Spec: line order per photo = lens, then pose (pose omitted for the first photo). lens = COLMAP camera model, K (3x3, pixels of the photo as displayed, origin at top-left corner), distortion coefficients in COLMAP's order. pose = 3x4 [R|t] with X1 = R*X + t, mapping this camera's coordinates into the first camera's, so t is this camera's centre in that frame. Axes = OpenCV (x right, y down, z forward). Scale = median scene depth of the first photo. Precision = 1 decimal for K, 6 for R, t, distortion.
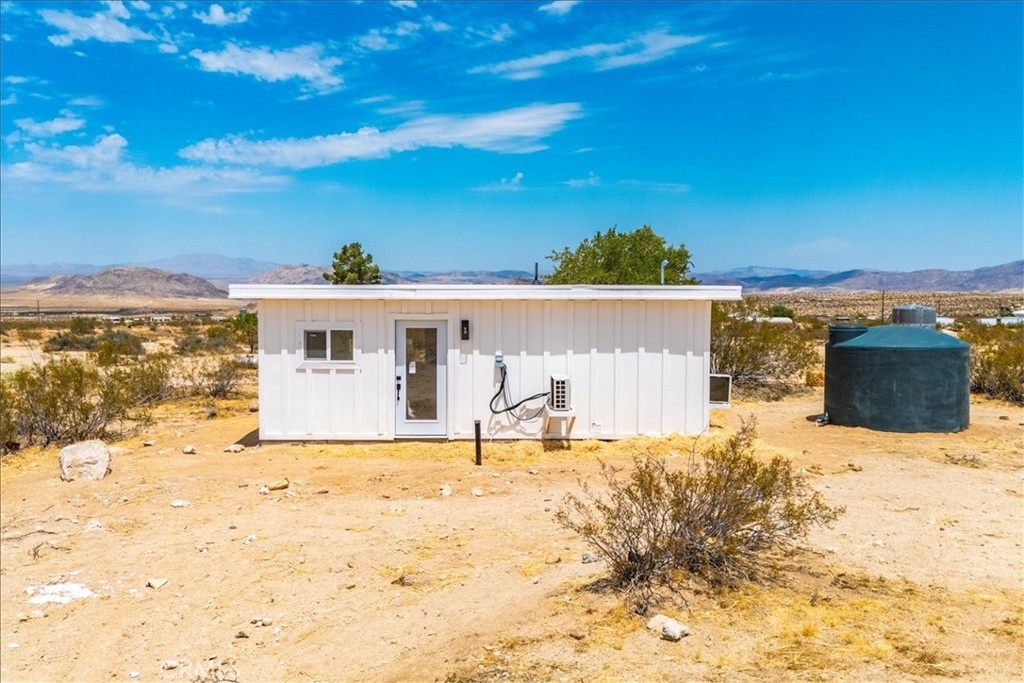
lens RADIAL K [[913.0, 0, 493.0], [0, 913.0, 350.8], [0, 0, 1]] dist [0.061733, -0.048059]
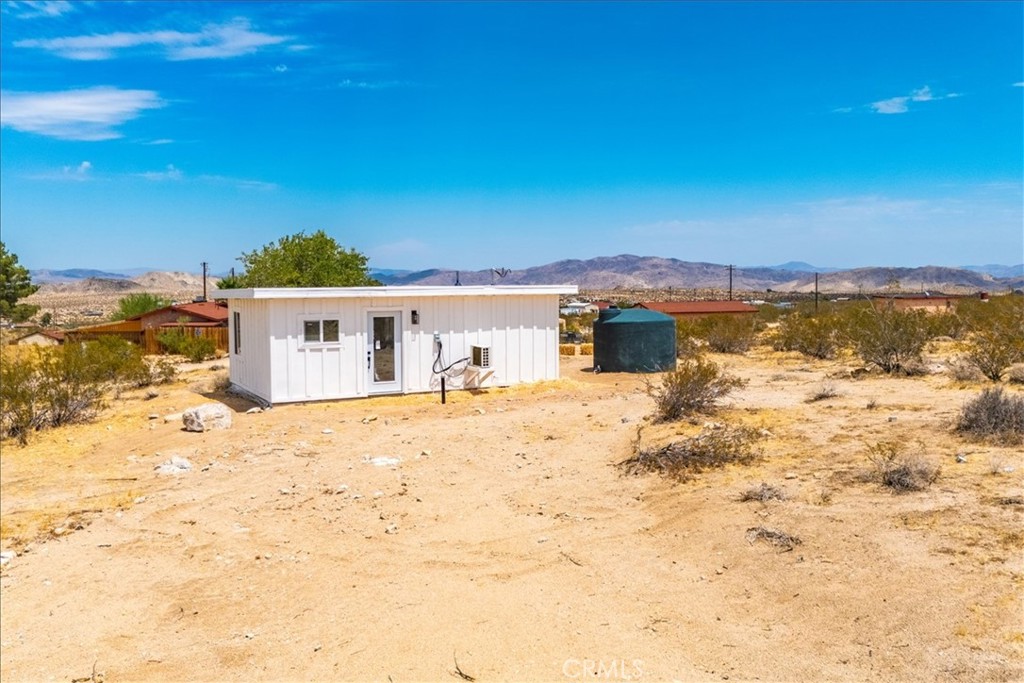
lens RADIAL K [[913.0, 0, 524.2], [0, 913.0, 342.8], [0, 0, 1]] dist [0.061733, -0.048059]
pose [[0.888493, -0.040225, 0.457124, -0.430924], [0.043706, 0.999040, 0.002961, 0.016827], [-0.456804, 0.017349, 0.889398, -0.293989]]
